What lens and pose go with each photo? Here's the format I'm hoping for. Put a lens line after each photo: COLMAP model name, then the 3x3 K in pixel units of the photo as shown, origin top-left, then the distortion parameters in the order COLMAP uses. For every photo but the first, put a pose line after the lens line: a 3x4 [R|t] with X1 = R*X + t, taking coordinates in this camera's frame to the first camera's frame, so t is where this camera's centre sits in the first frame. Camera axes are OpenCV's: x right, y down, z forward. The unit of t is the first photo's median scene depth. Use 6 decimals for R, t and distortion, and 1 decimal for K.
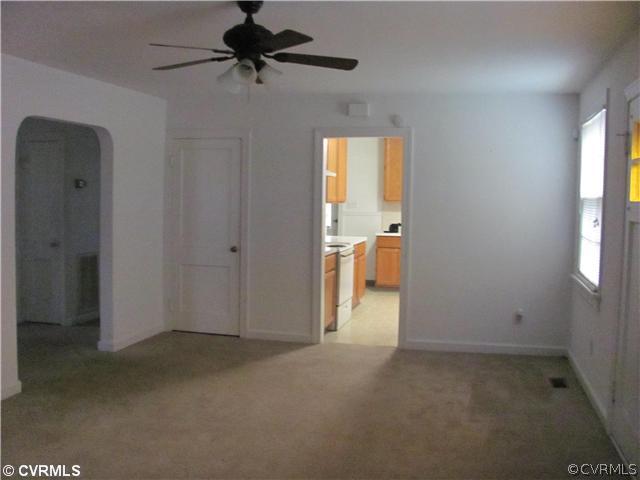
lens RADIAL K [[674.7, 0, 320.2], [0, 674.7, 239.3], [0, 0, 1]] dist [-0.135734, 0.000000]
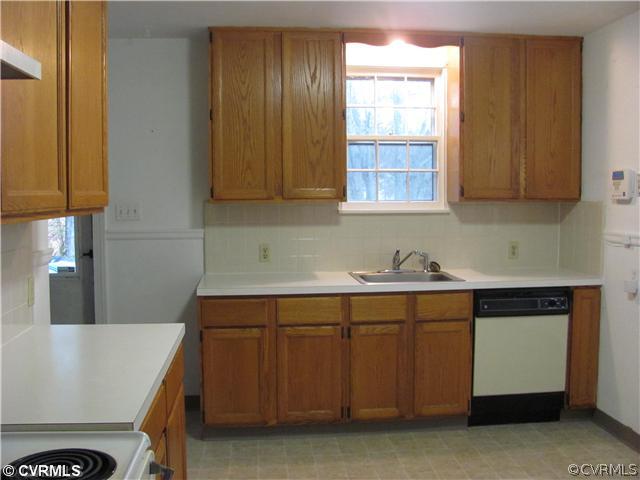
lens RADIAL K [[674.7, 0, 317.9], [0, 674.7, 241.1], [0, 0, 1]] dist [-0.135734, 0.000000]
pose [[0.940174, -0.038617, 0.338500, 0.019200], [0.032647, 0.999195, 0.023315, -0.040793], [-0.339128, -0.010870, 0.940677, 0.598285]]
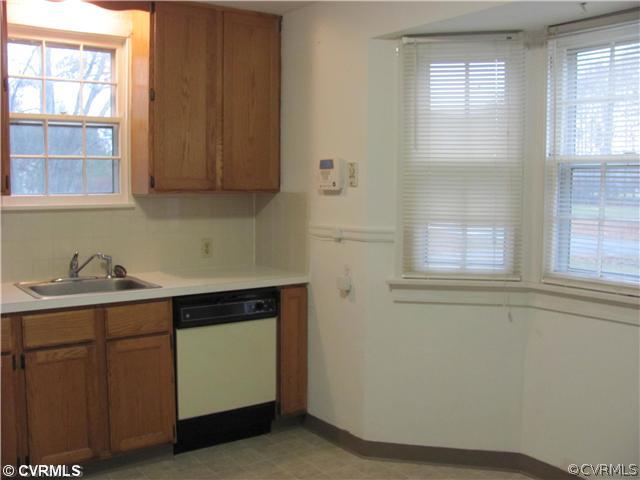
lens RADIAL K [[674.7, 0, 319.1], [0, 674.7, 234.1], [0, 0, 1]] dist [-0.135734, 0.000000]
pose [[0.644291, -0.064900, 0.762022, 0.030267], [0.047193, 0.997868, 0.045086, -0.043262], [-0.763323, 0.006914, 0.645980, 0.662804]]
